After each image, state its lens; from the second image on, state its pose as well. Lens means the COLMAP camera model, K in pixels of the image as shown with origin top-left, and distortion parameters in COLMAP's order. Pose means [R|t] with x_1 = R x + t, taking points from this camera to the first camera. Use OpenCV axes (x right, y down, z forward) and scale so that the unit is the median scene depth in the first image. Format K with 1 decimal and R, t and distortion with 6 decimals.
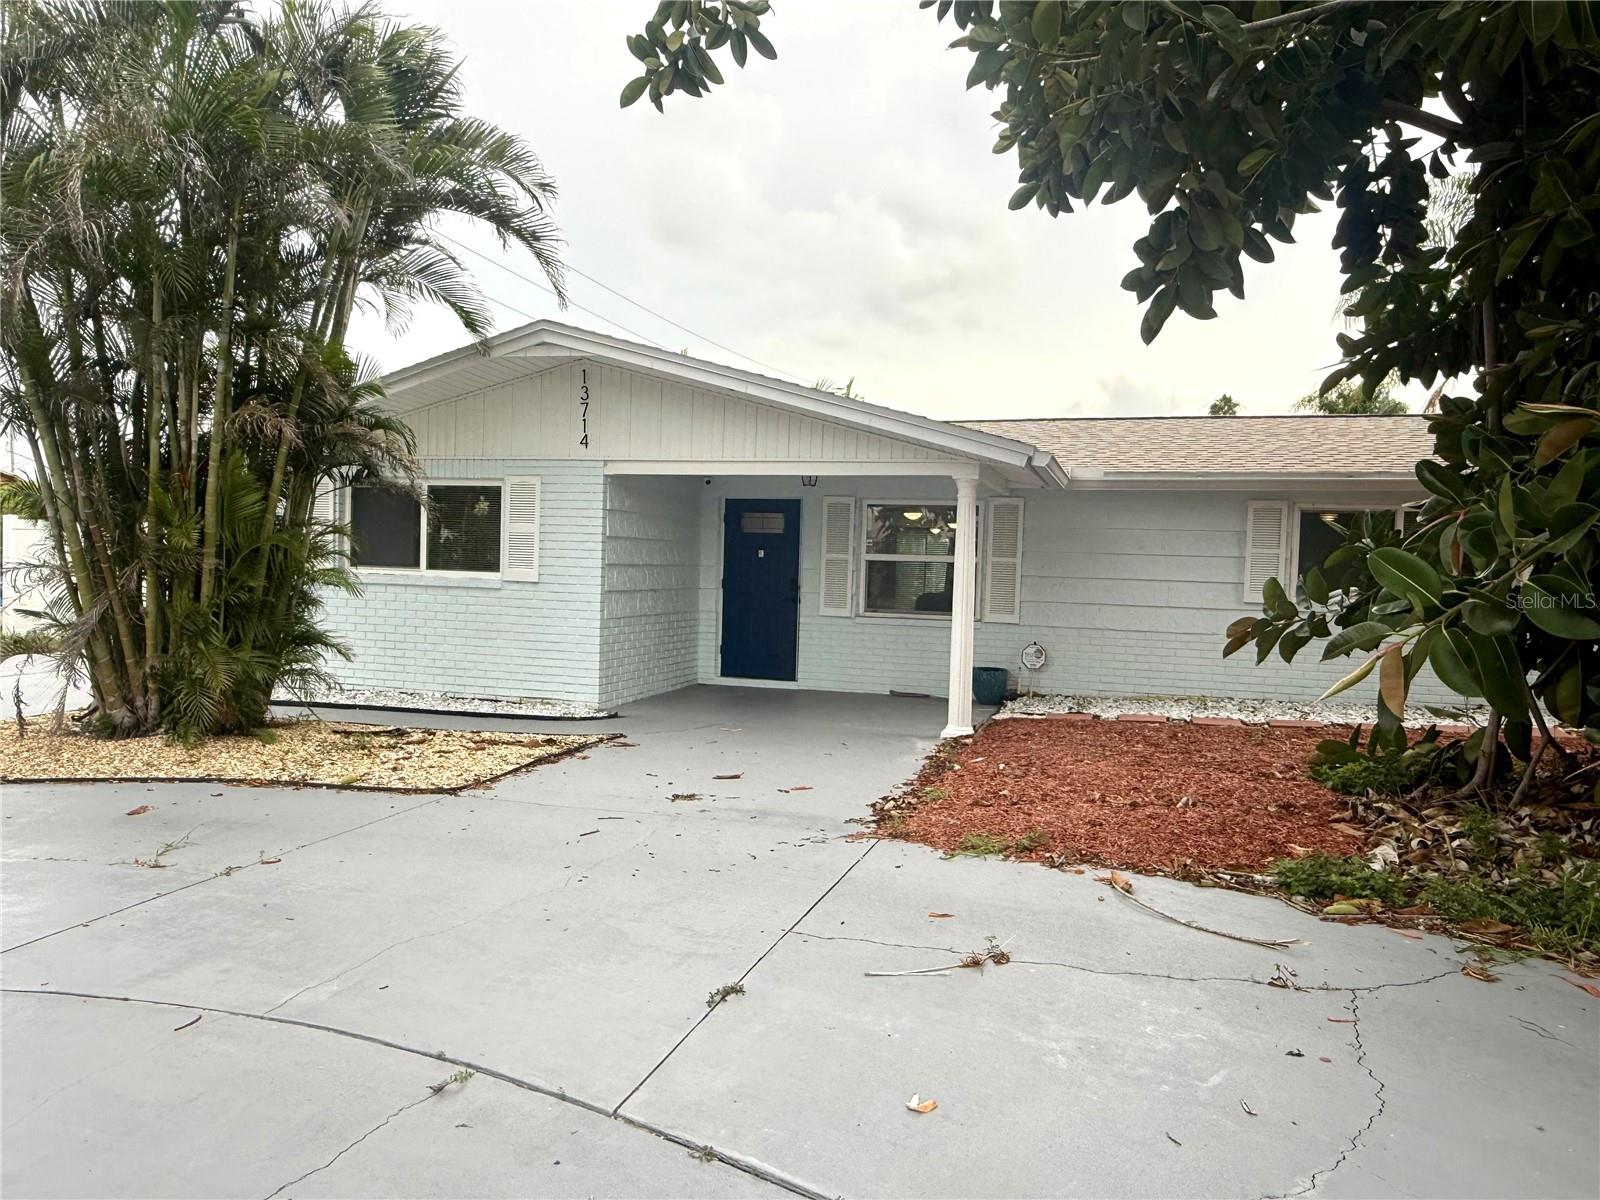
lens RADIAL K [[1132.0, 0, 798.8], [0, 1132.0, 598.3], [0, 0, 1]] dist [-0.002500, -0.000397]
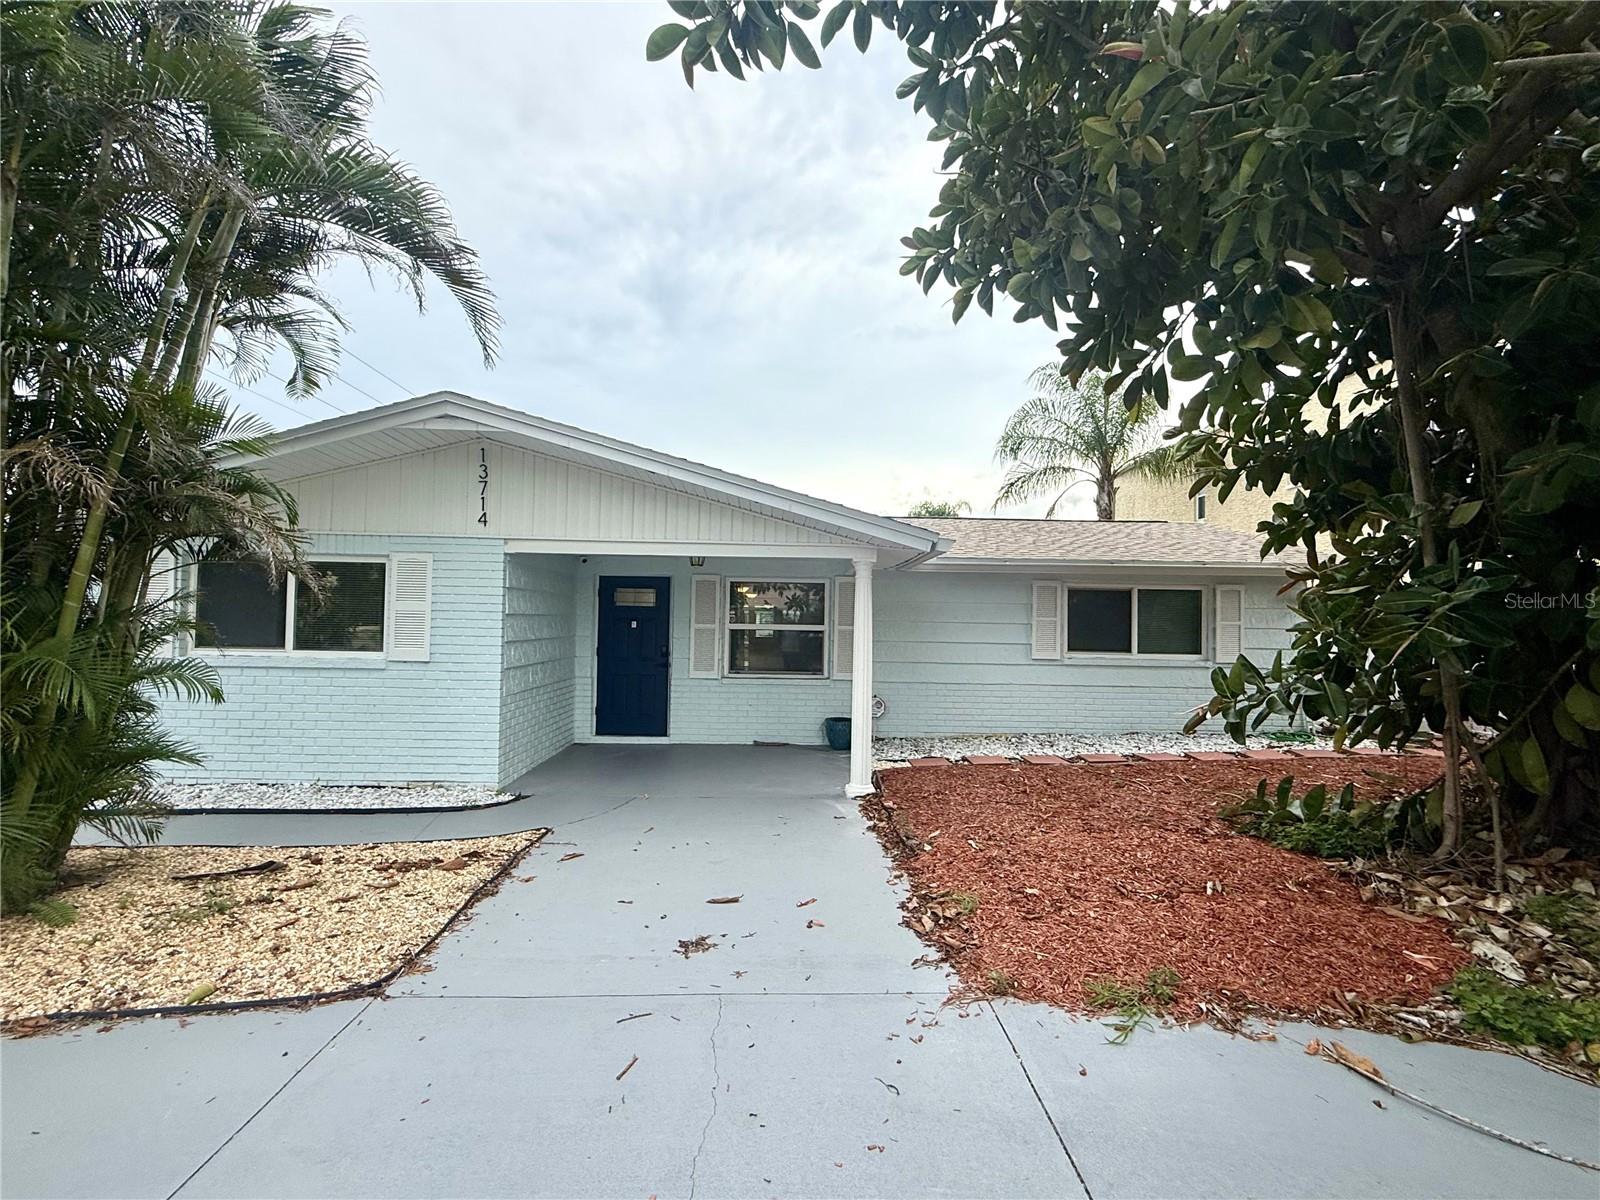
lens RADIAL K [[733.3, 0, 806.0], [0, 733.3, 600.4], [0, 0, 1]] dist [-0.005558, 0.001852]
pose [[0.946456, -0.004714, 0.322800, -0.126894], [0.020138, 0.998808, -0.044461, -0.032444], [-0.322205, 0.048581, 0.945422, 0.297379]]
